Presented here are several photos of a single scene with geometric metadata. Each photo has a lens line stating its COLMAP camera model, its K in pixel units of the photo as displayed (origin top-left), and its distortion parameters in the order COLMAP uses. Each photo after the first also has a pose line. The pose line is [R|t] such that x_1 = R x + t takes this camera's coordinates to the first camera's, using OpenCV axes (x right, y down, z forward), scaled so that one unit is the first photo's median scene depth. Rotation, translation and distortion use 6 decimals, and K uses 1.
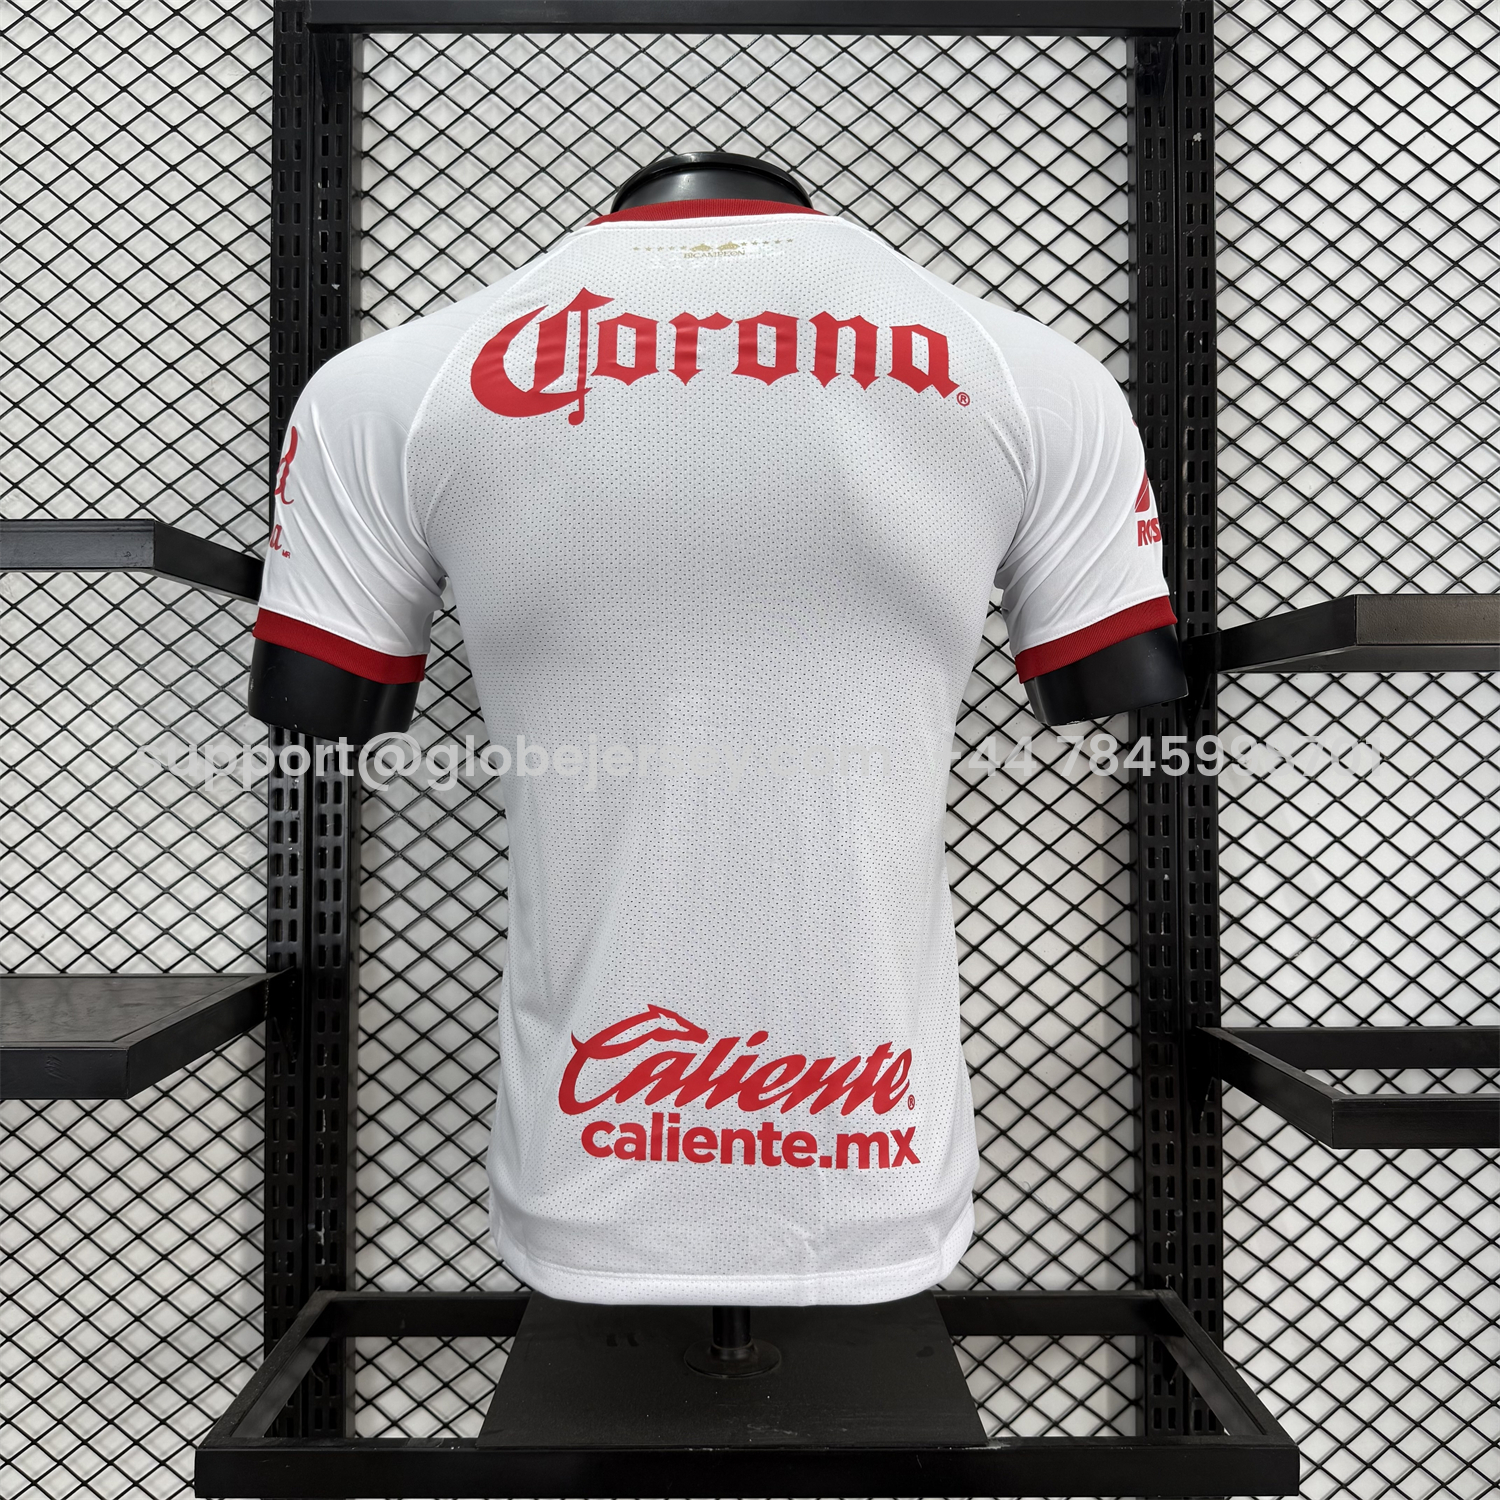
lens RADIAL K [[831.8, 0, 769.0], [0, 831.8, 750.4], [0, 0, 1]] dist [0.019457, -0.013183]
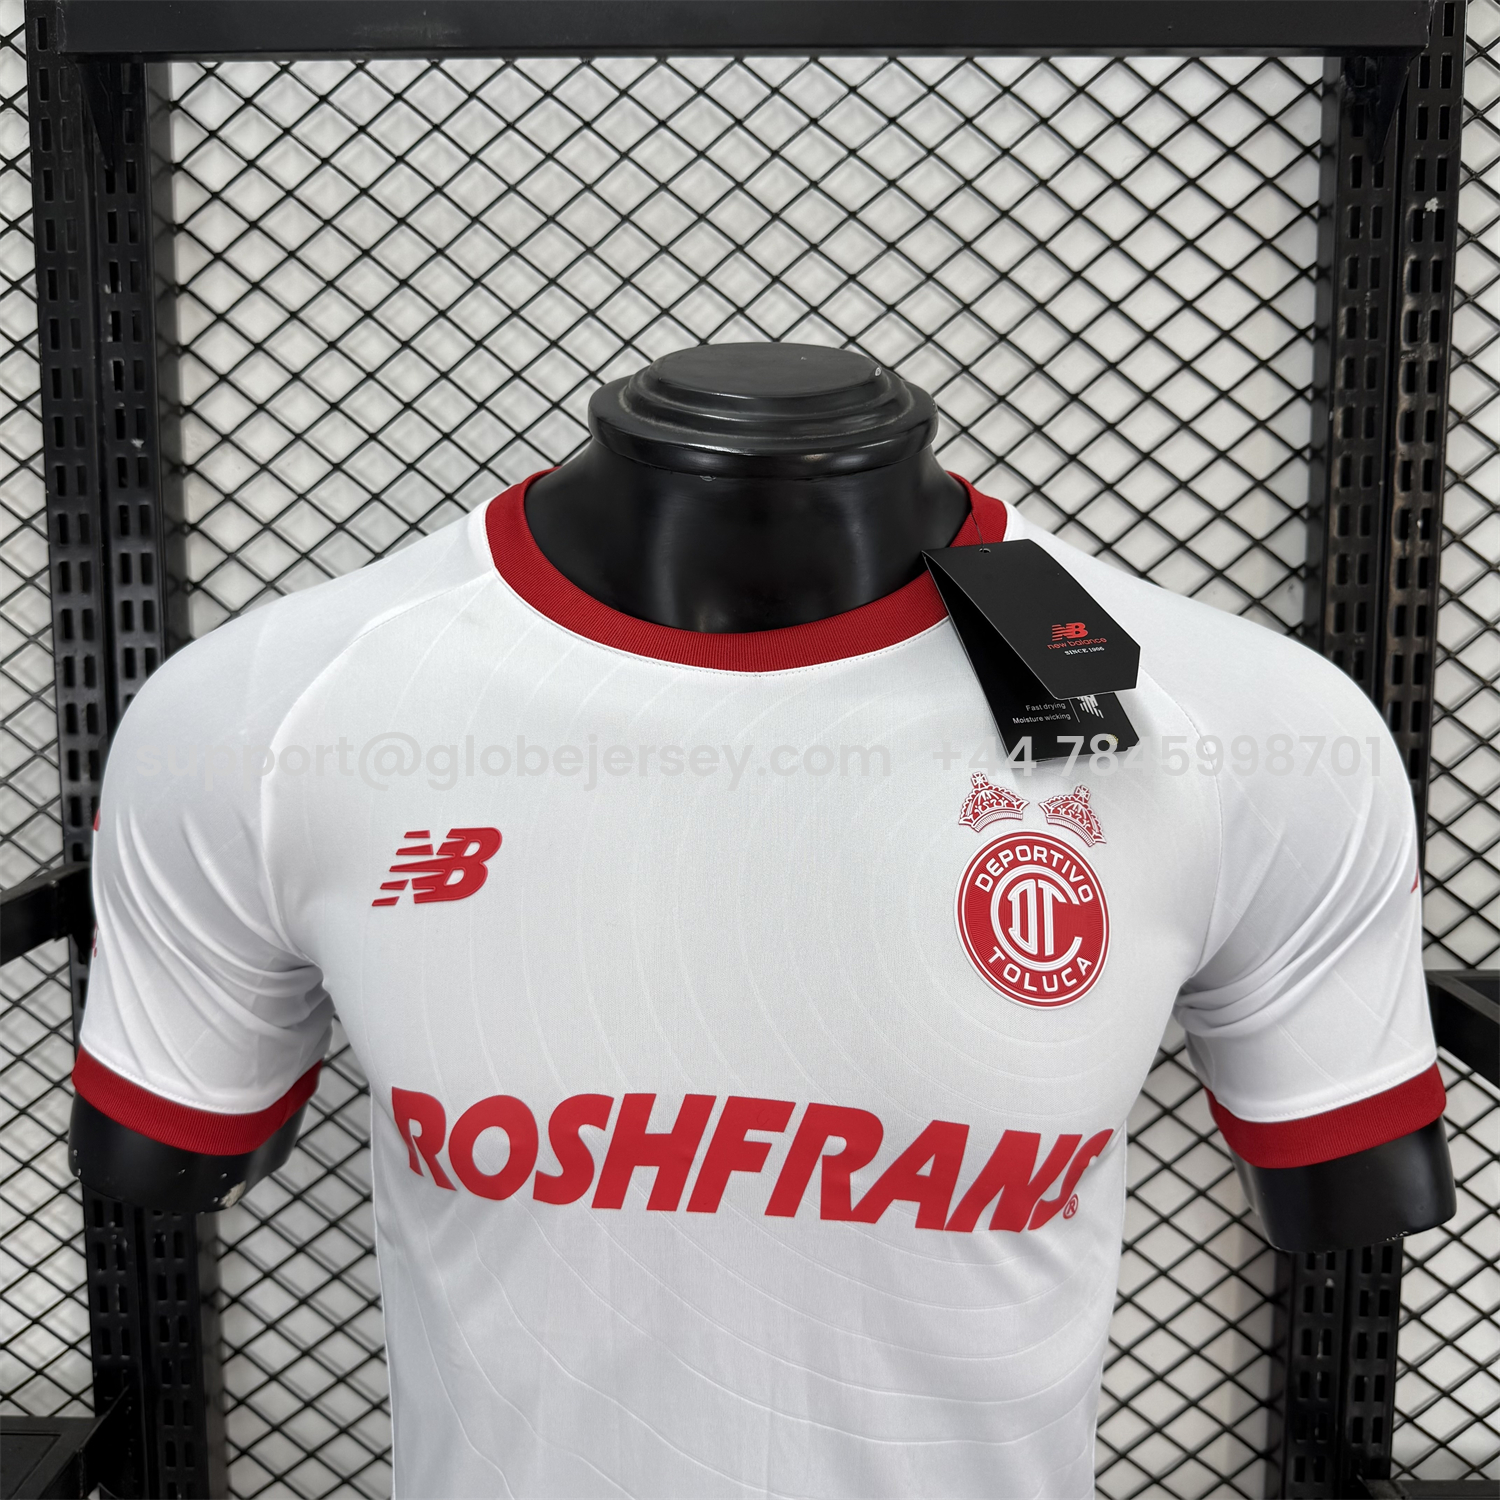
lens RADIAL K [[1201.5, 0, 750.0], [0, 1201.5, 750.0], [0, 0, 1]] dist [0.028664, -0.048763]
pose [[0.999848, 0.002309, -0.017305, -0.004112], [-0.000541, 0.994835, 0.101506, -0.391617], [0.017450, -0.101482, 0.994684, -0.000337]]
